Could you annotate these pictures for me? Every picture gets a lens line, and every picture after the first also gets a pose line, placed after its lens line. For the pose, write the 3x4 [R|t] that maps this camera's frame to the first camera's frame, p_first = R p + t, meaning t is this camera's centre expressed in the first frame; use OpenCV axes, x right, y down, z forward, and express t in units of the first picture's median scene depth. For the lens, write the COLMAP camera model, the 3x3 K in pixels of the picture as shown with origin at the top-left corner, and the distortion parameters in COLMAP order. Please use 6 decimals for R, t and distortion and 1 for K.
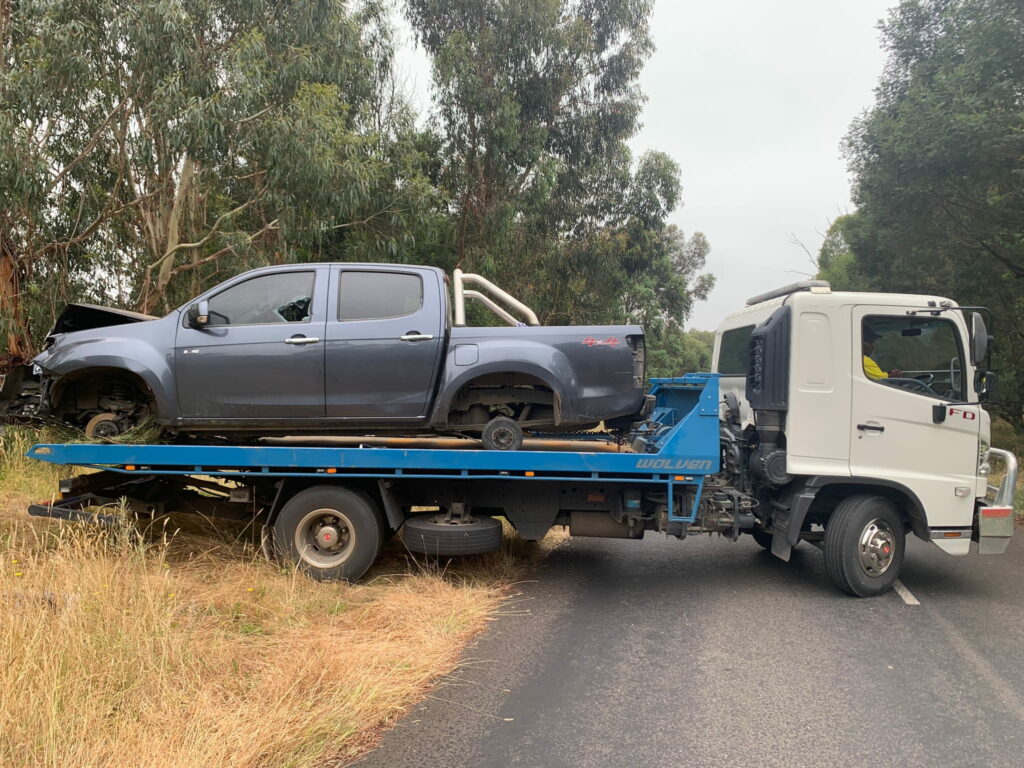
lens RADIAL K [[799.0, 0, 512.0], [0, 799.0, 384.0], [0, 0, 1]] dist [-0.002915, 0.013668]
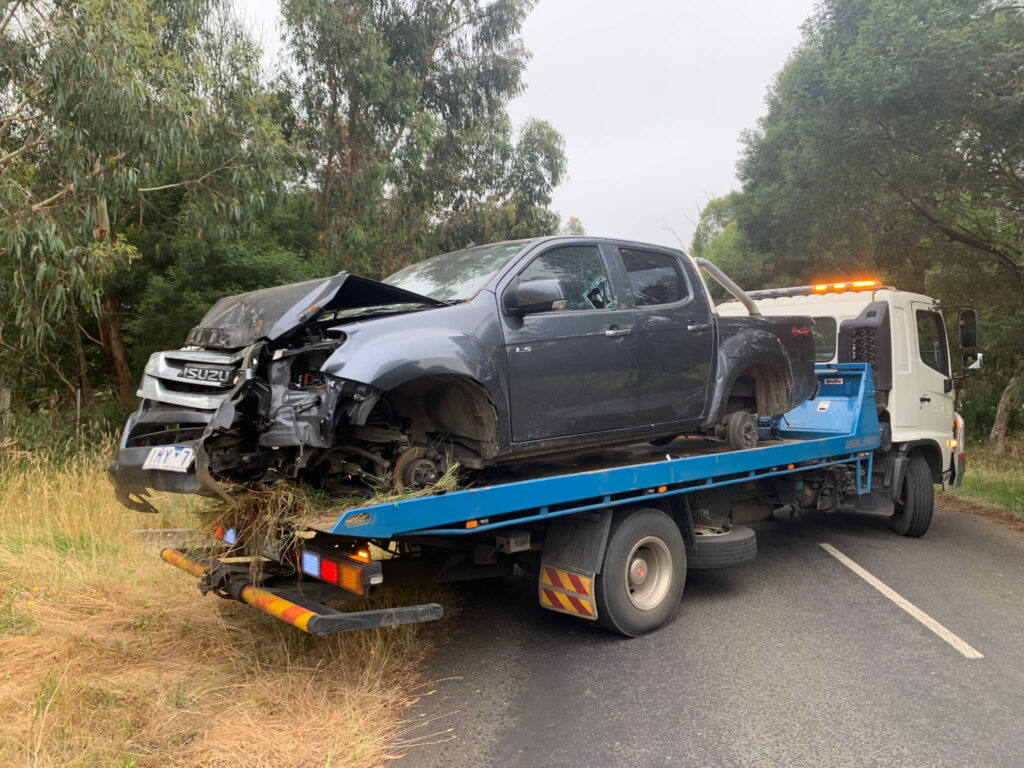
lens RADIAL K [[799.0, 0, 512.0], [0, 799.0, 384.0], [0, 0, 1]] dist [-0.002915, 0.013668]
pose [[0.986754, -0.037095, 0.157925, -0.006753], [0.035867, 0.999300, 0.010614, 0.001356], [-0.158208, -0.004809, 0.987394, 0.116847]]
